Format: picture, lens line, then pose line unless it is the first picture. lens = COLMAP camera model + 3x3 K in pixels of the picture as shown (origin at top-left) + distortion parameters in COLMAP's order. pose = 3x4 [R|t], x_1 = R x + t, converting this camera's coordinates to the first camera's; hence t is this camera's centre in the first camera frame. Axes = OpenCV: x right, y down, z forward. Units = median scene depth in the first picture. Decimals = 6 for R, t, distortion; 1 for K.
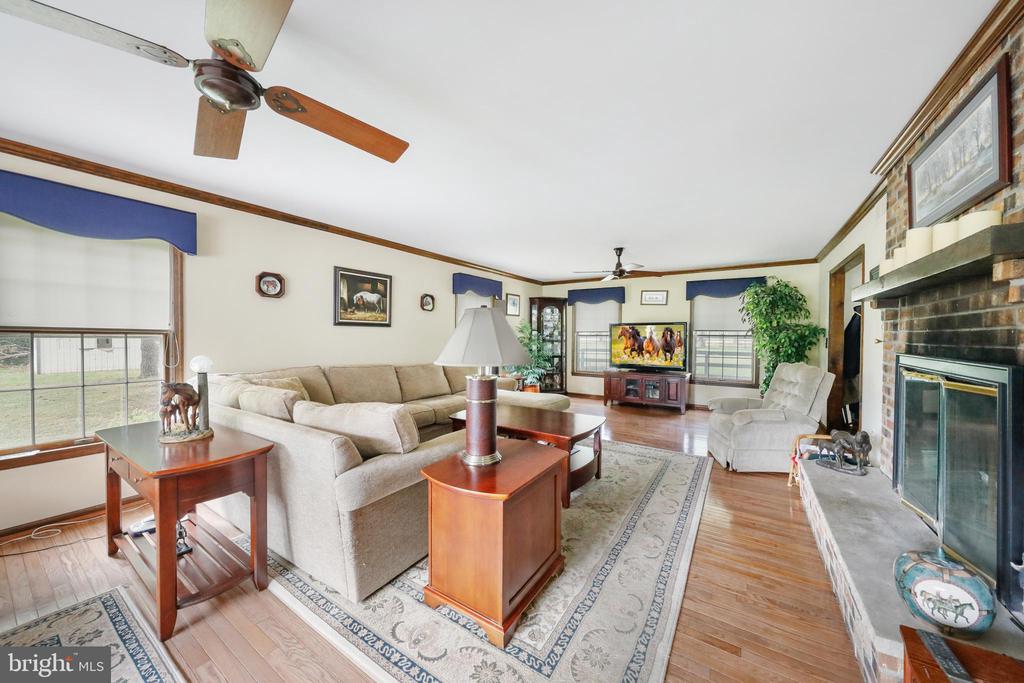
lens RADIAL K [[360.7, 0, 506.7], [0, 360.7, 341.0], [0, 0, 1]] dist [0.001145, -0.000205]
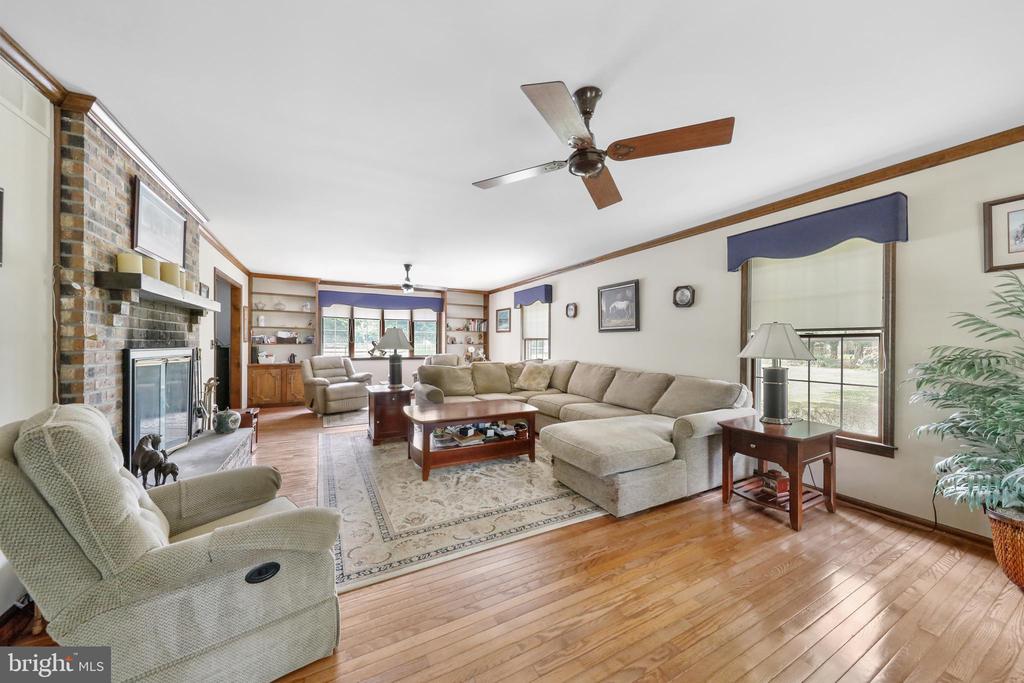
lens RADIAL K [[360.7, 0, 519.4], [0, 360.7, 340.8], [0, 0, 1]] dist [0.001145, -0.000205]
pose [[-0.469793, -0.012207, -0.882692, 0.918577], [-0.015872, 0.999860, -0.005380, -0.002059], [0.882634, 0.011483, -0.469921, 1.534611]]
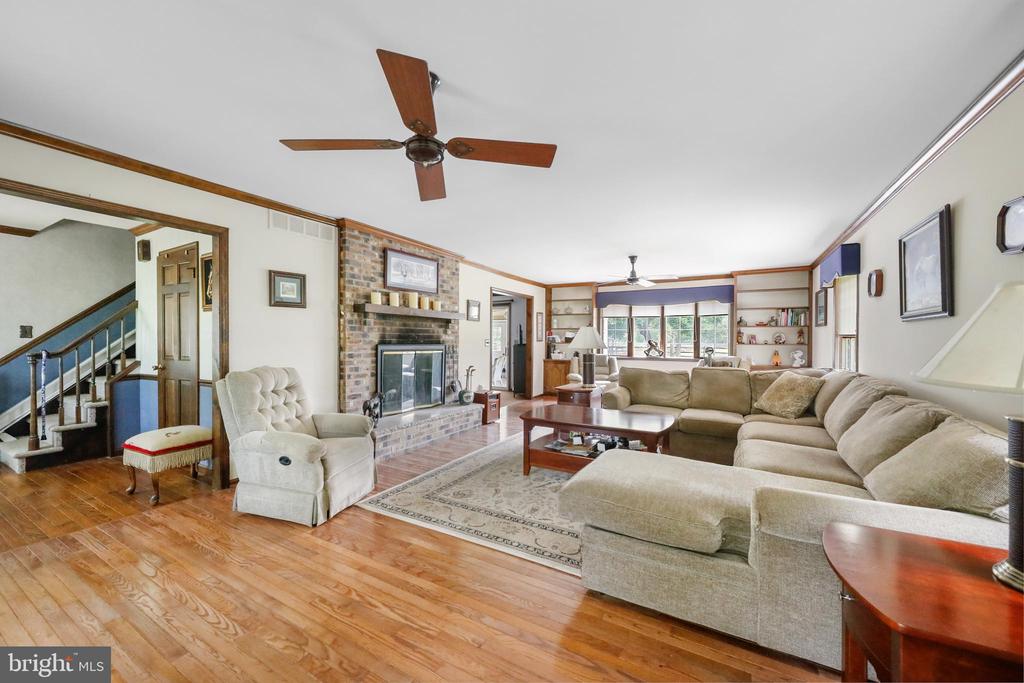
lens RADIAL K [[392.8, 0, 503.6], [0, 392.8, 340.7], [0, 0, 1]] dist [-0.001217, -0.000280]
pose [[-0.998183, -0.010071, -0.059403, 0.351839], [-0.010700, 0.999890, 0.010290, -0.009358], [0.059293, 0.010907, -0.998181, 1.908408]]
